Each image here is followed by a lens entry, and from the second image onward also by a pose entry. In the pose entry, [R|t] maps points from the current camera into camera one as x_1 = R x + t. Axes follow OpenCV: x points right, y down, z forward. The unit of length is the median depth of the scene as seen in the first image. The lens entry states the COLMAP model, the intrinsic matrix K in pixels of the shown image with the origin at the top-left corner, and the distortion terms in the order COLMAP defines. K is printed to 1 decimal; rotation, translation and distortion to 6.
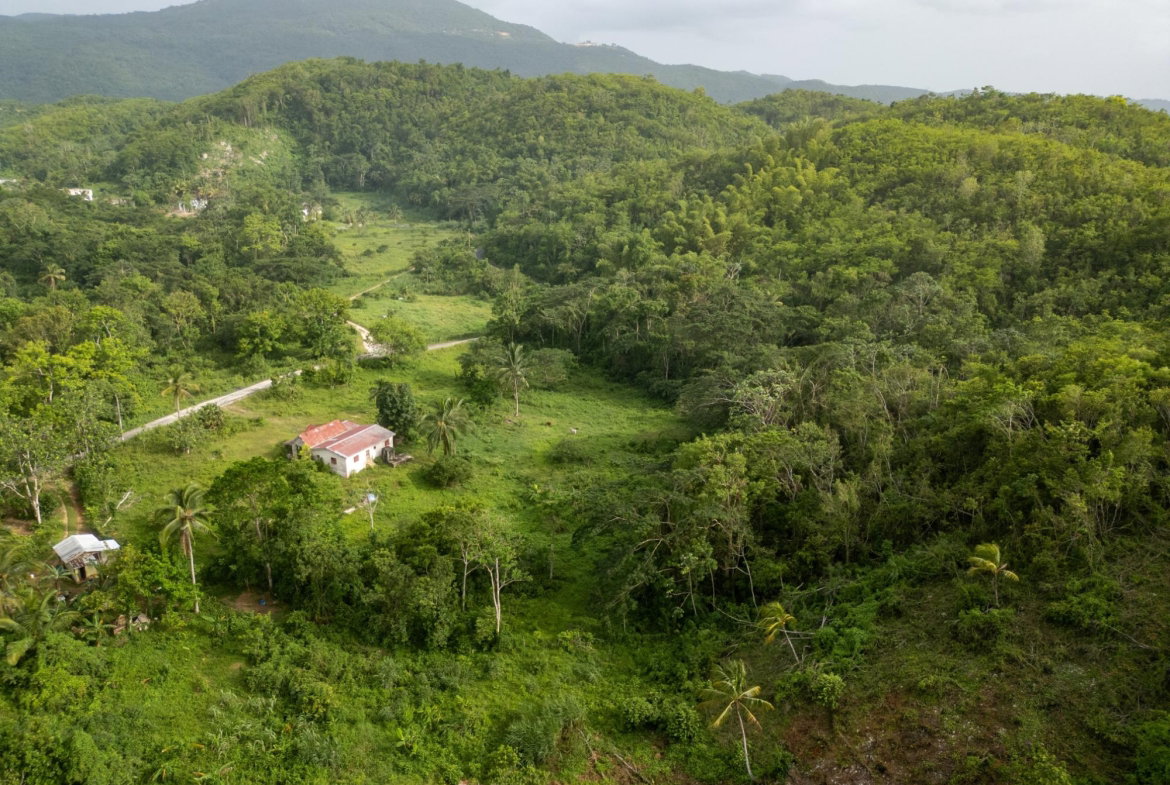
lens RADIAL K [[818.6, 0, 585.0], [0, 818.6, 392.5], [0, 0, 1]] dist [0.082965, -0.107377]
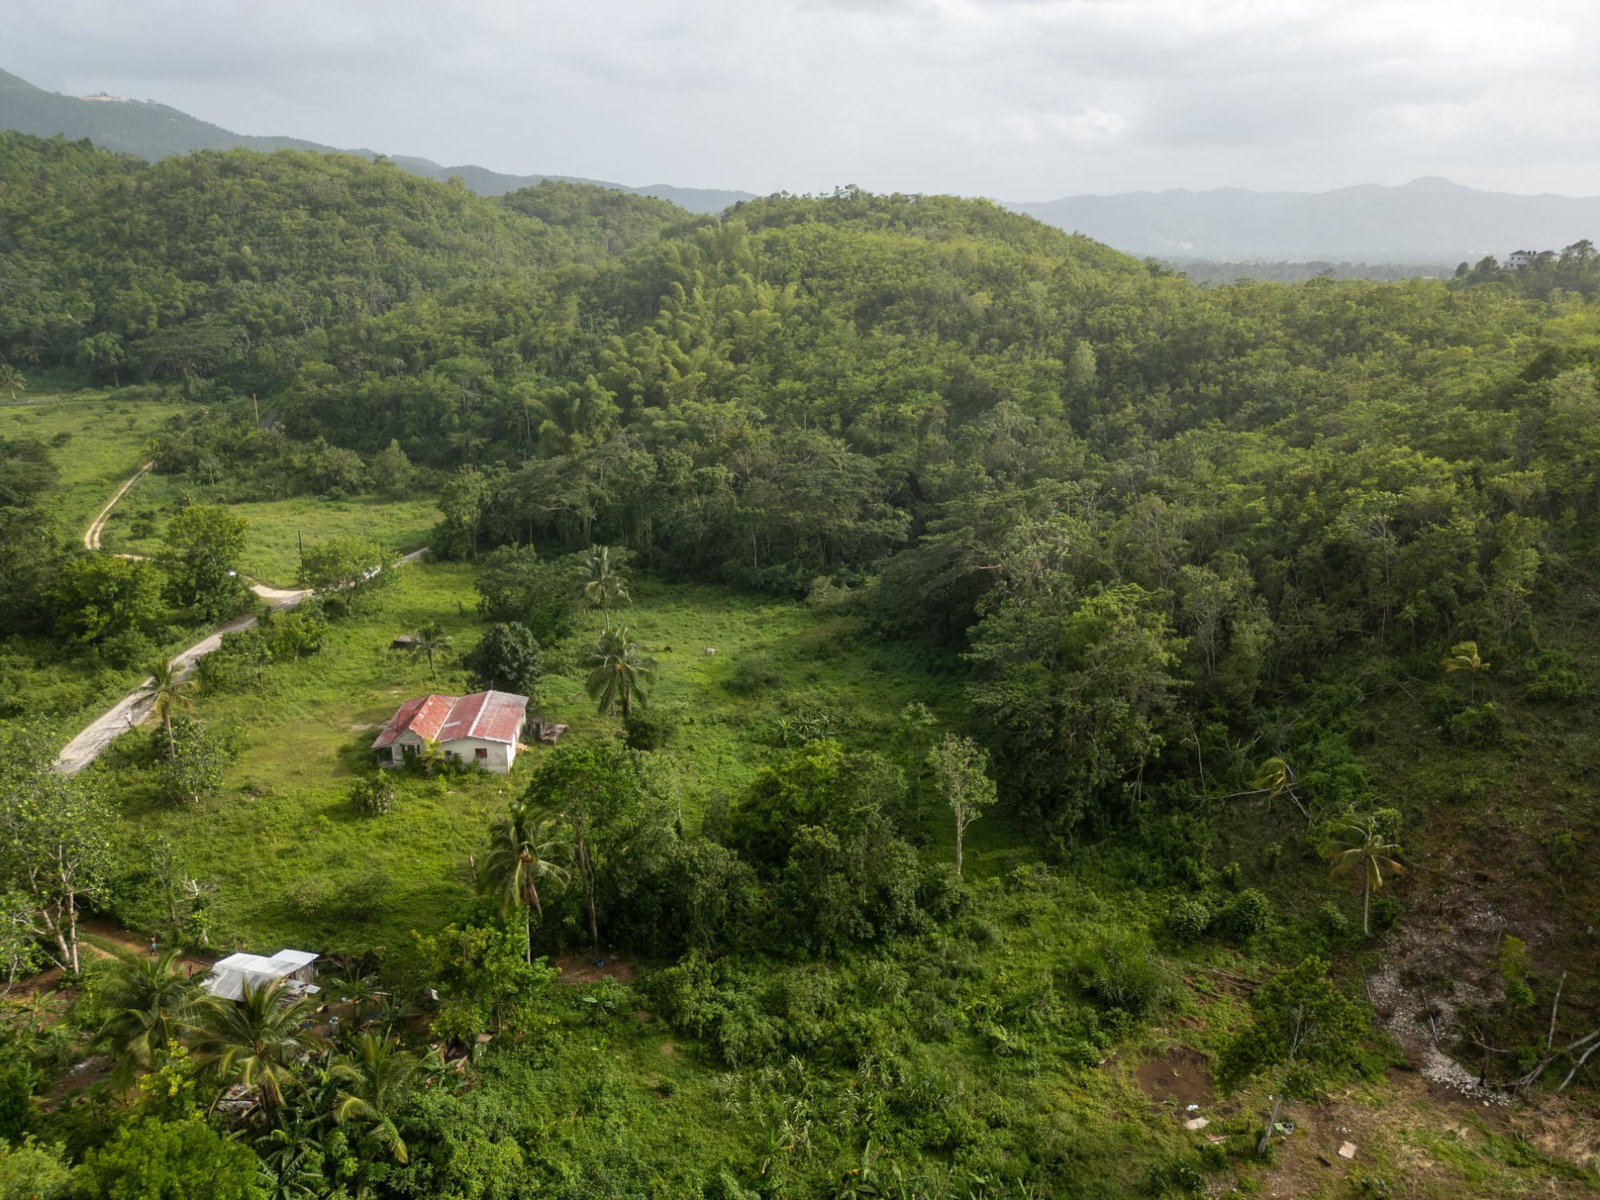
lens RADIAL K [[1124.8, 0, 797.5], [0, 1124.8, 595.4], [0, 0, 1]] dist [0.053313, -0.047355]
pose [[0.862305, -0.160576, 0.480255, -0.314052], [0.160124, 0.986193, 0.042234, -0.023716], [-0.480406, 0.040482, 0.876112, 0.059133]]
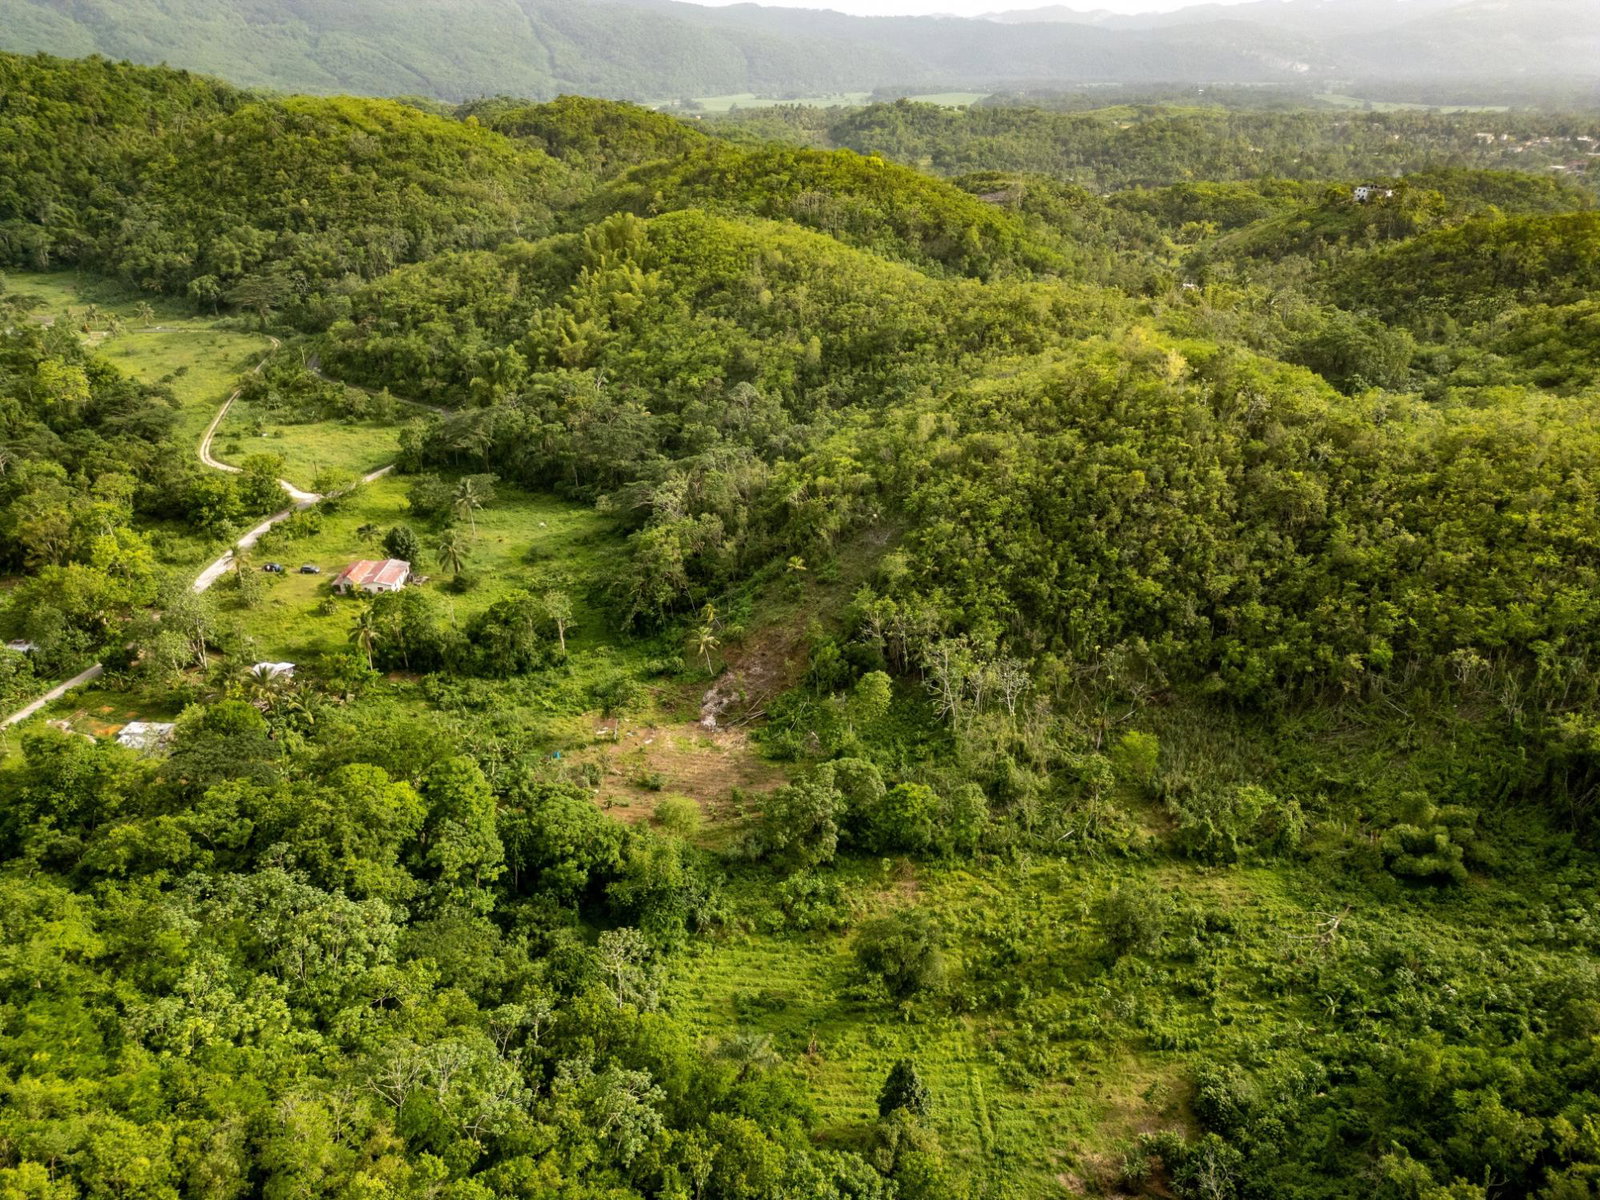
lens RADIAL K [[1124.8, 0, 797.5], [0, 1124.8, 595.4], [0, 0, 1]] dist [0.053313, -0.047355]
pose [[0.902758, -0.197221, 0.382272, -0.254289], [0.139869, 0.974992, 0.172707, -0.088884], [-0.406774, -0.102445, 0.907766, -0.657155]]
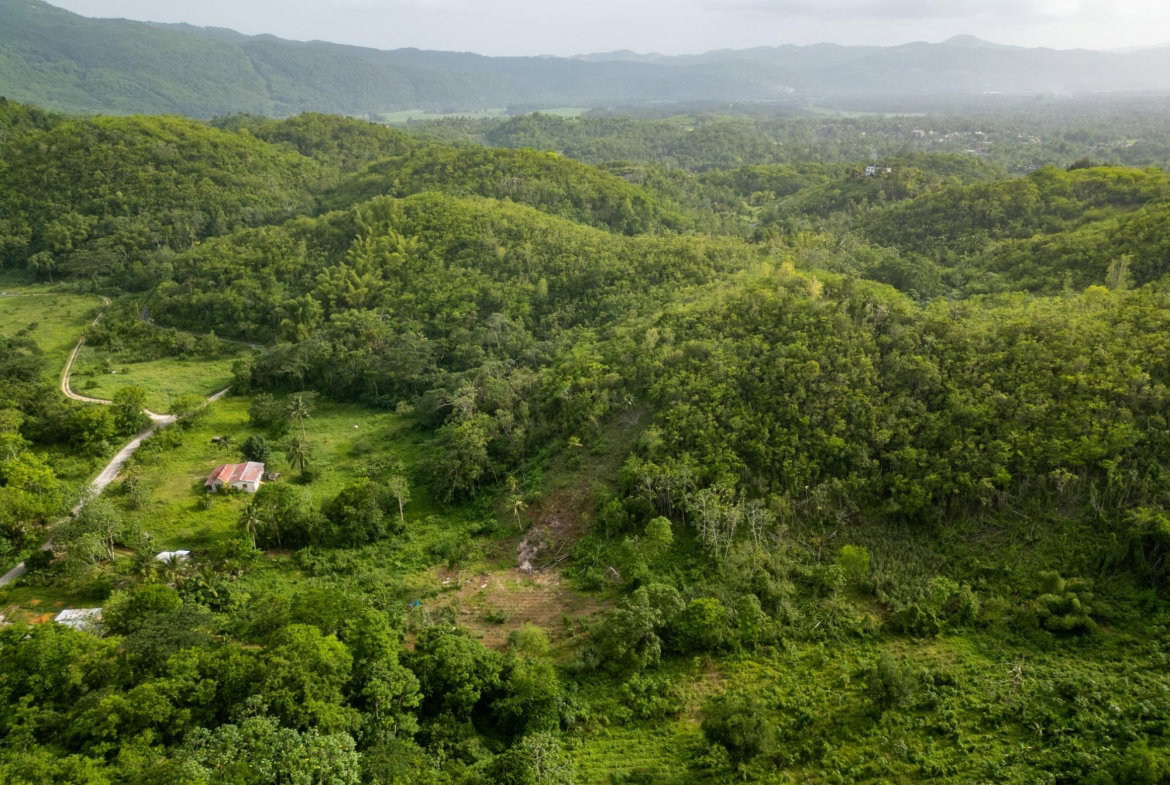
lens RADIAL K [[822.4, 0, 583.2], [0, 822.4, 389.2], [0, 0, 1]] dist [0.052473, -0.045973]
pose [[0.824170, -0.214796, 0.524029, -0.378139], [0.185705, 0.976625, 0.108243, -0.114771], [-0.535030, 0.008104, 0.844794, -0.583807]]
